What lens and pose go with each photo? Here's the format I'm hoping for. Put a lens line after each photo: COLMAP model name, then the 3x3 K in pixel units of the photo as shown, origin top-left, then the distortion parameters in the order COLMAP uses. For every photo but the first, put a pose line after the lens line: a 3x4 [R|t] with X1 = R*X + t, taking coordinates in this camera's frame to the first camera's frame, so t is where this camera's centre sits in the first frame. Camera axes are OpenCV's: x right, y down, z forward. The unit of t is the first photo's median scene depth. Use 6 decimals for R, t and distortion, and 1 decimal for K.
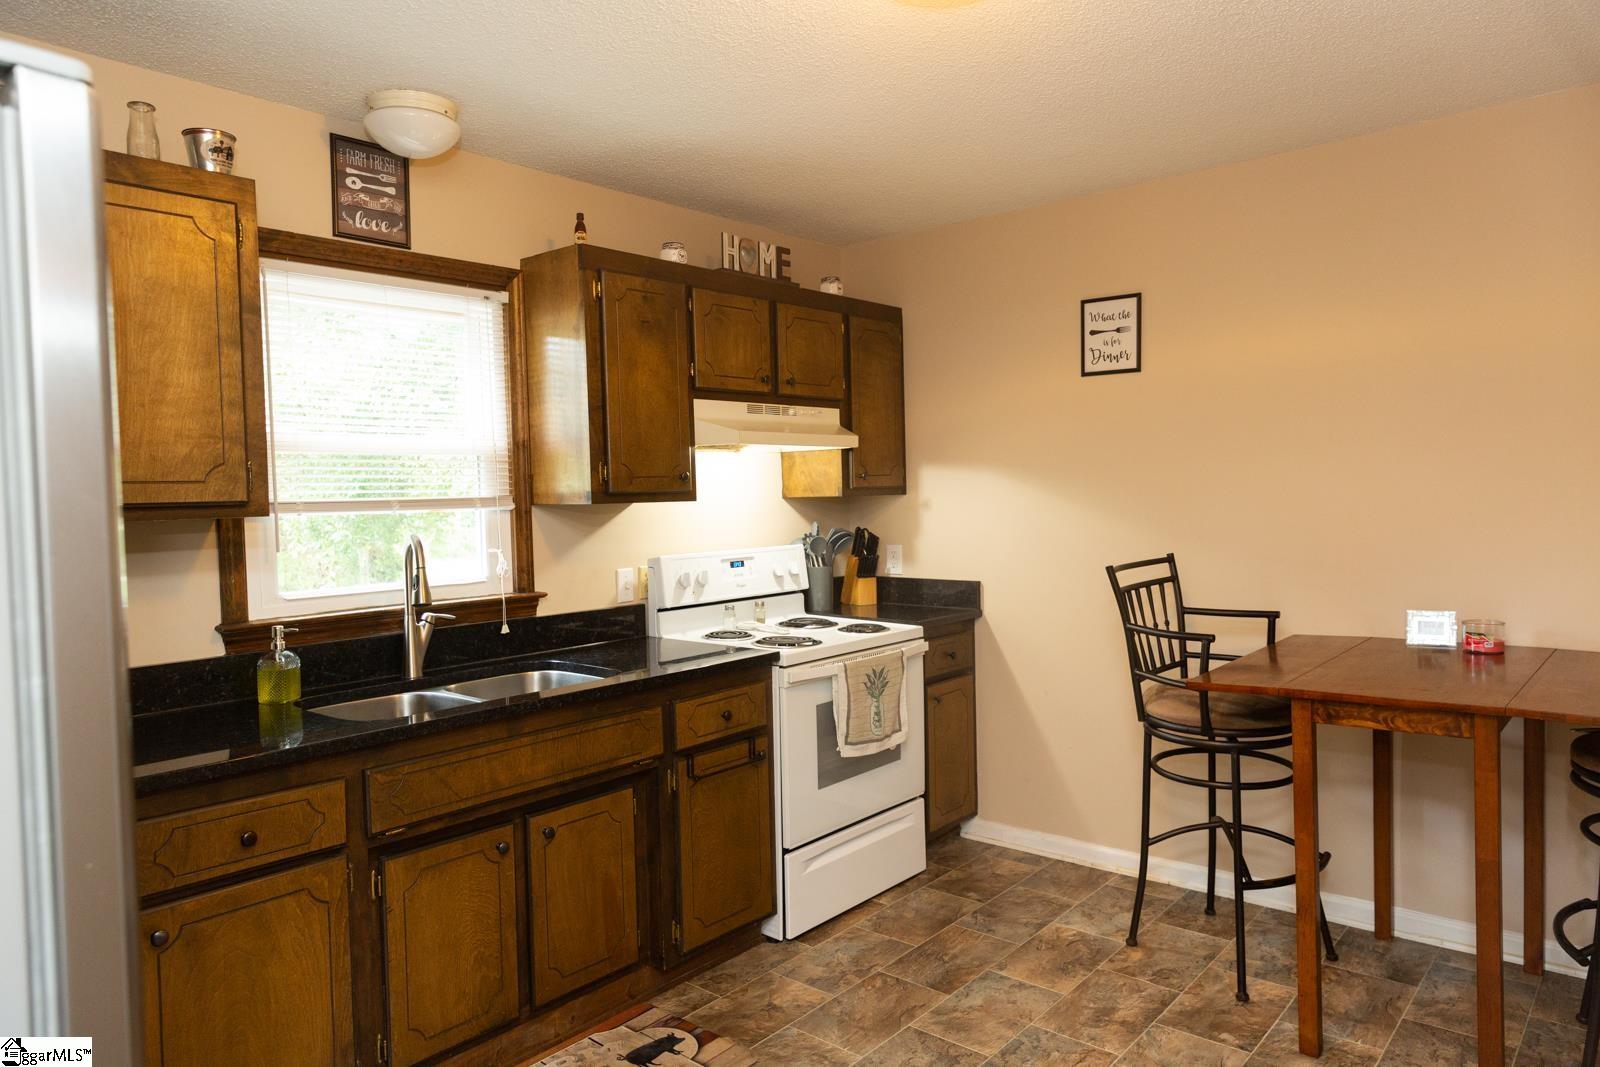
lens RADIAL K [[1051.0, 0, 799.4], [0, 1051.0, 531.7], [0, 0, 1]] dist [0.016854, -0.007188]
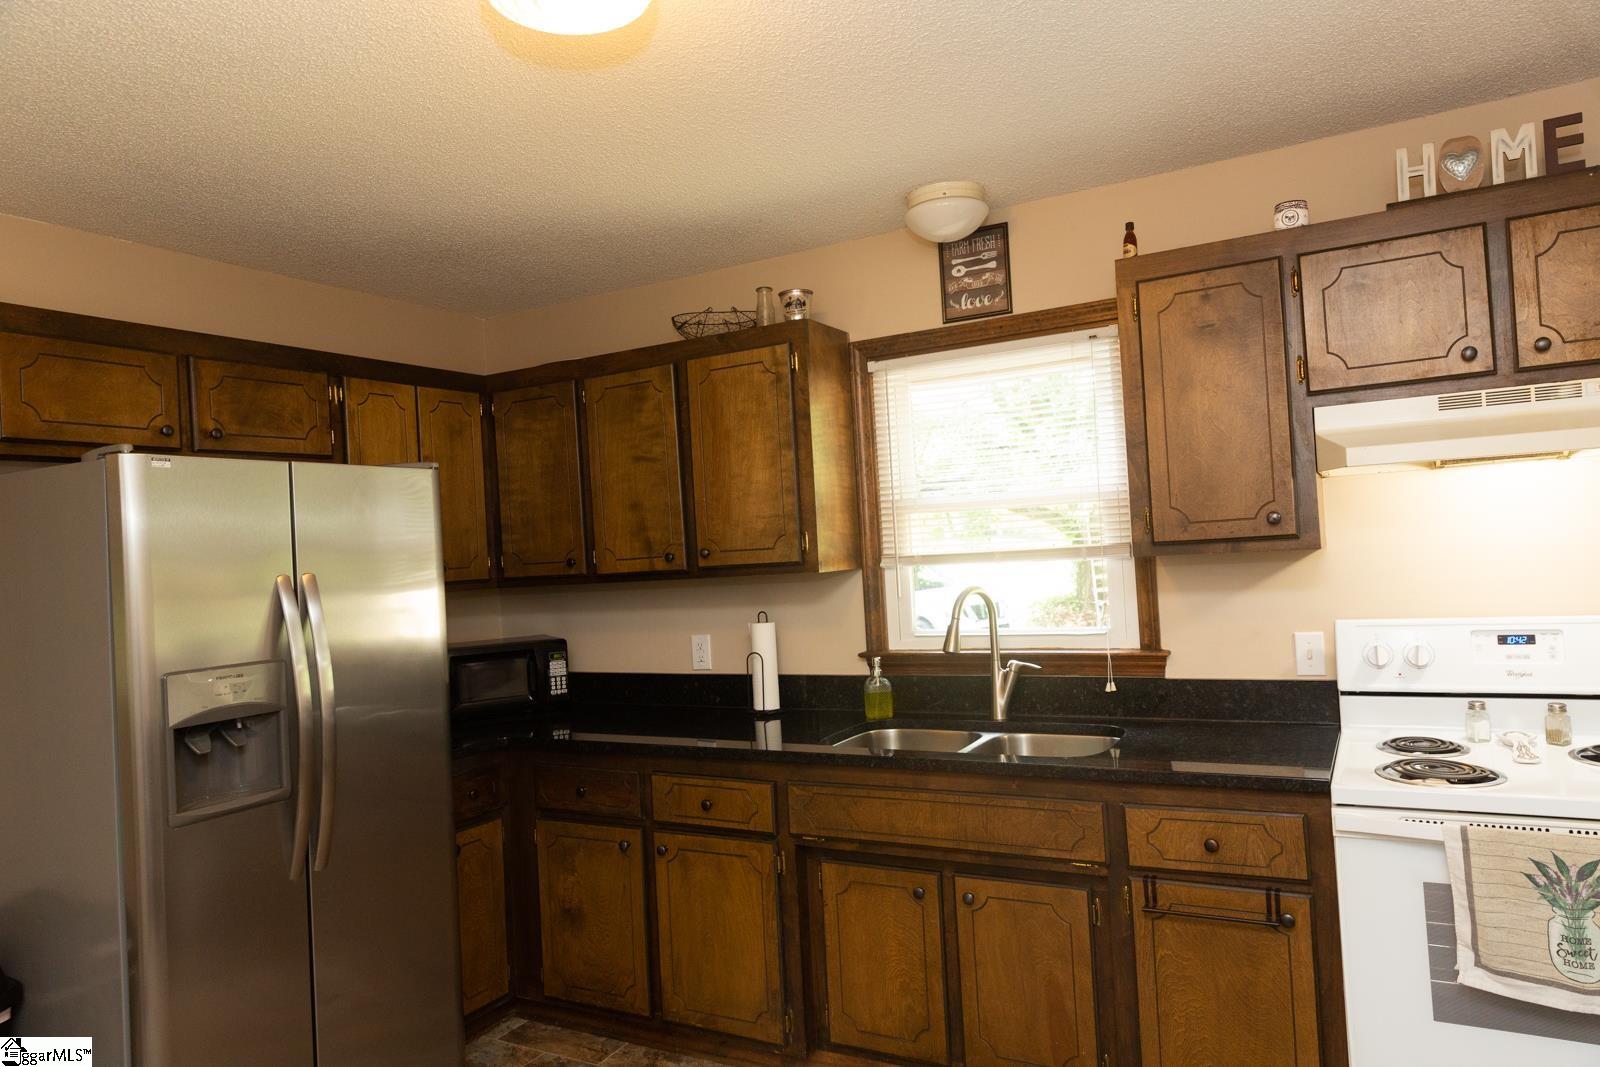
lens RADIAL K [[1051.0, 0, 807.8], [0, 1051.0, 534.1], [0, 0, 1]] dist [0.016854, -0.007188]
pose [[0.206377, 0.000478, -0.978472, 0.588437], [0.015524, 0.999872, 0.003763, -0.051748], [0.978349, -0.015966, 0.206344, 0.553602]]
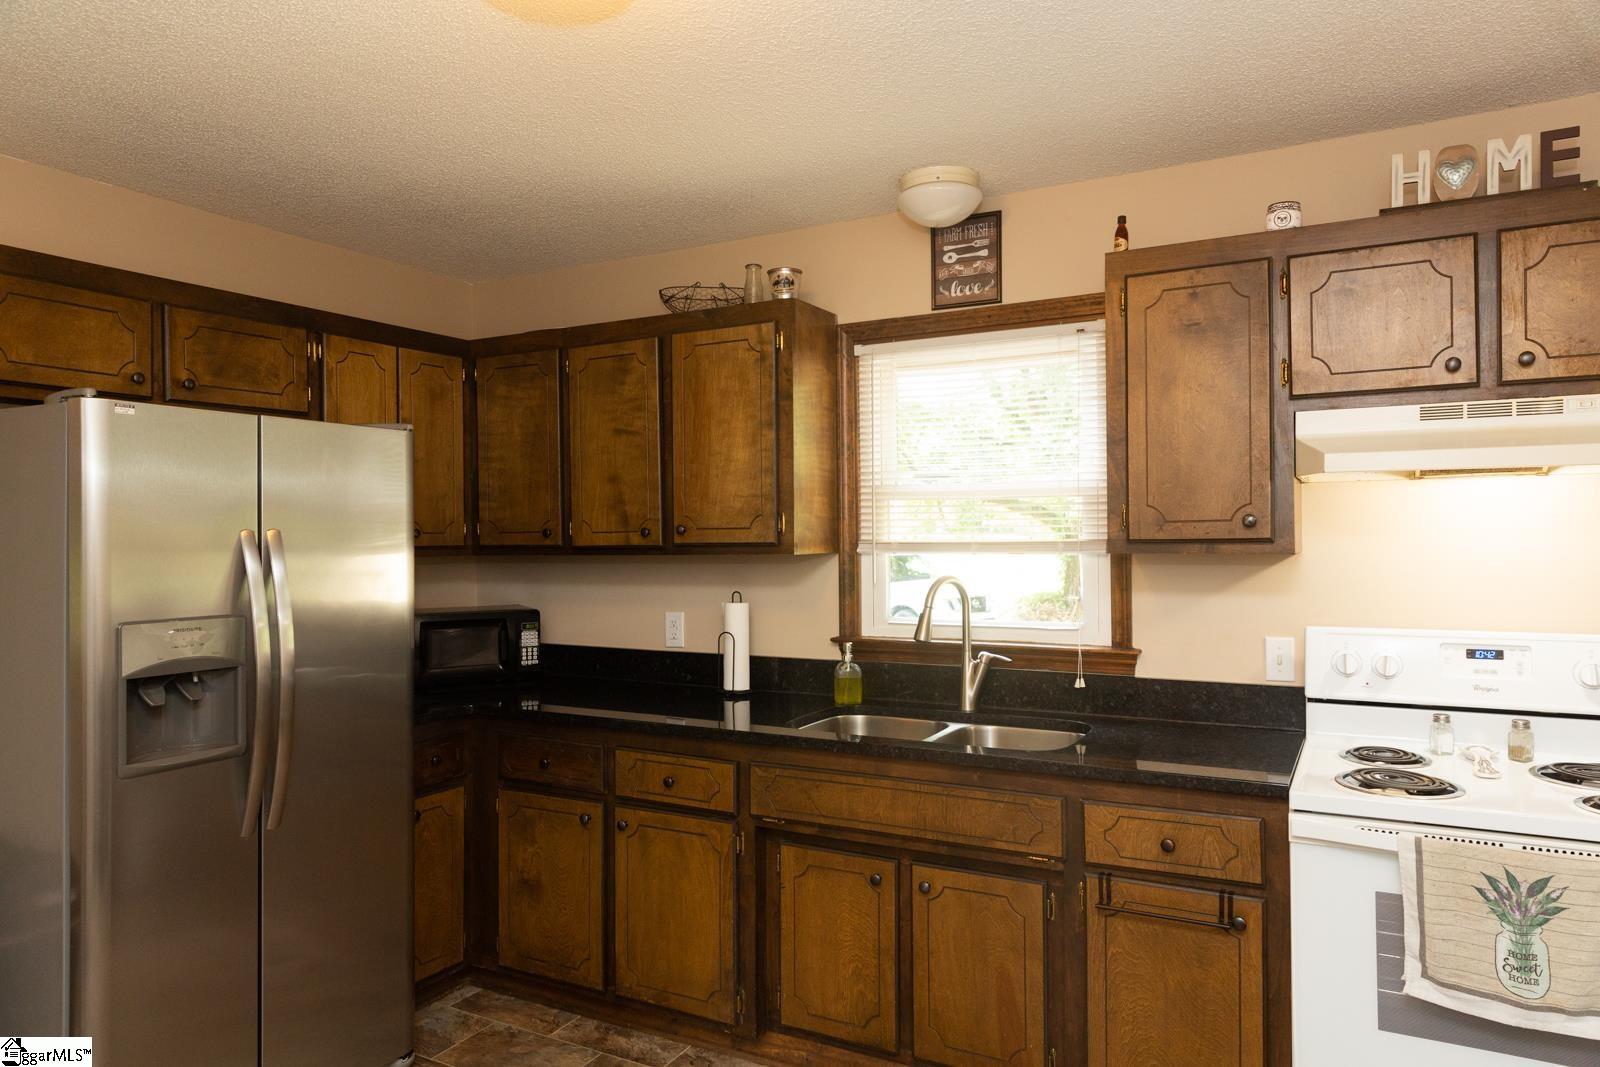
lens RADIAL K [[1051.0, 0, 807.7], [0, 1051.0, 534.0], [0, 0, 1]] dist [0.016854, -0.007188]
pose [[0.212157, 0.023596, -0.976951, 0.584984], [-0.033049, 0.999310, 0.016959, -0.048015], [0.976677, 0.028689, 0.212790, 0.570377]]
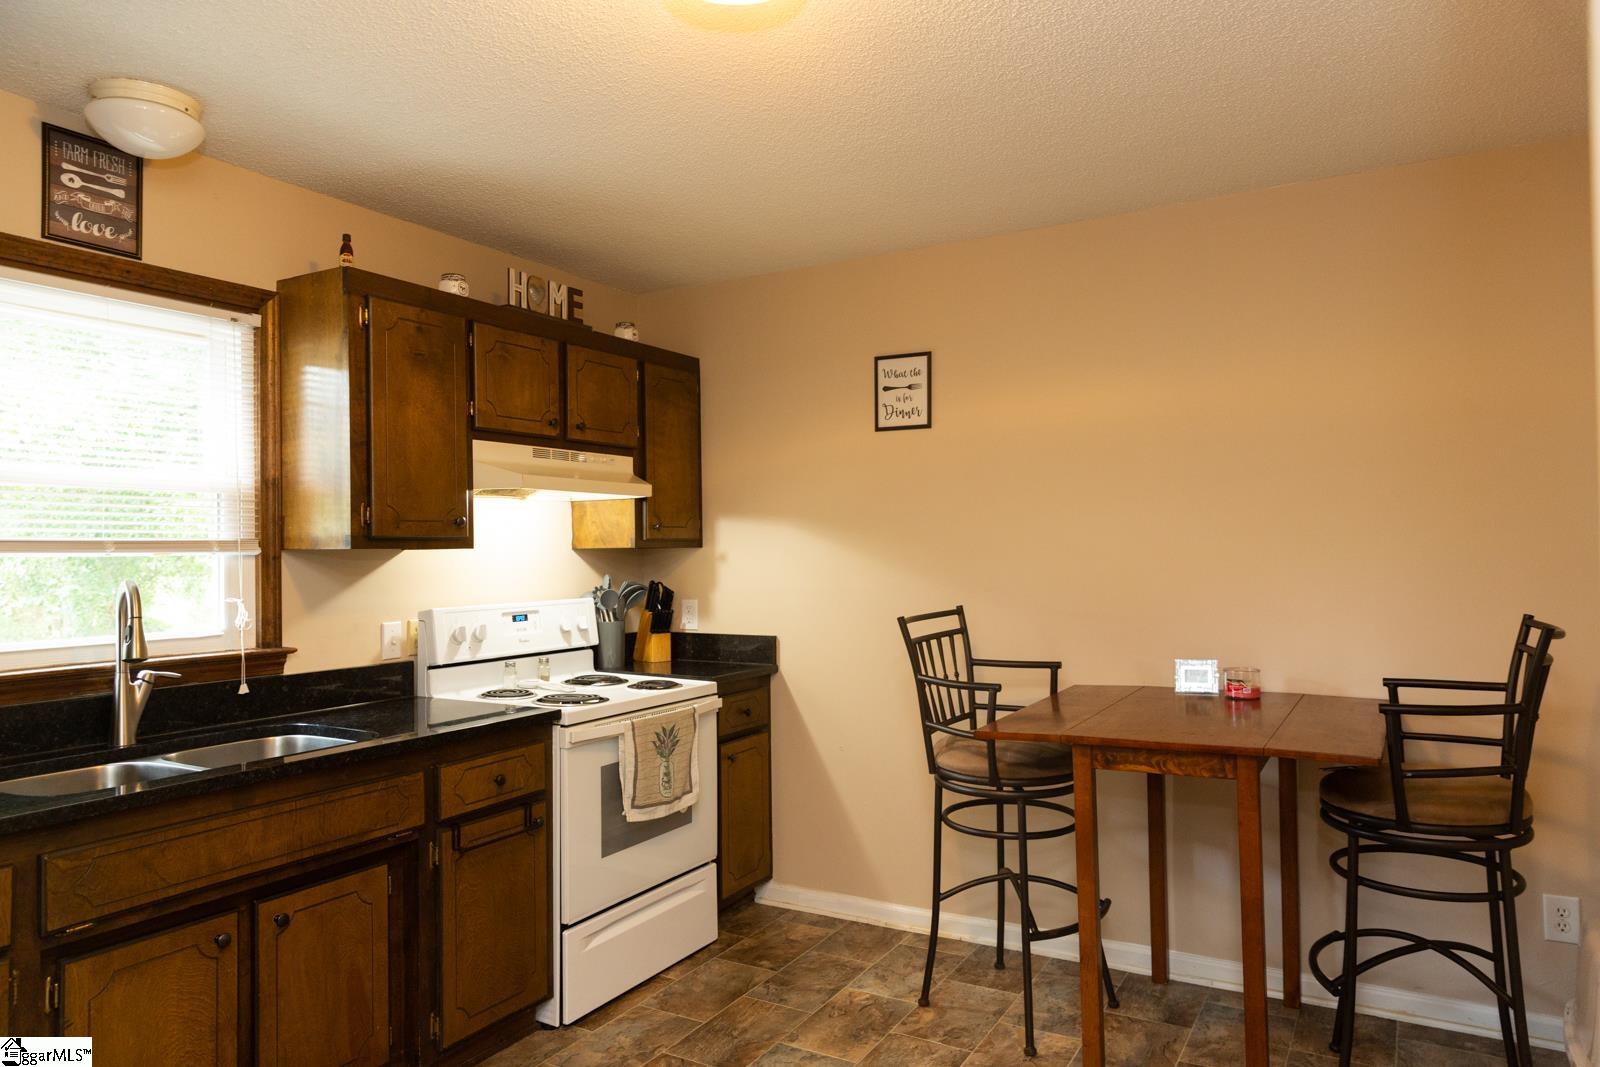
lens RADIAL K [[1051.0, 0, 798.0], [0, 1051.0, 534.5], [0, 0, 1]] dist [0.016854, -0.007188]
pose [[0.983574, 0.013829, 0.179976, 0.018211], [-0.003189, 0.998237, -0.059271, 0.014011], [-0.180478, 0.057723, 0.981884, 0.035208]]
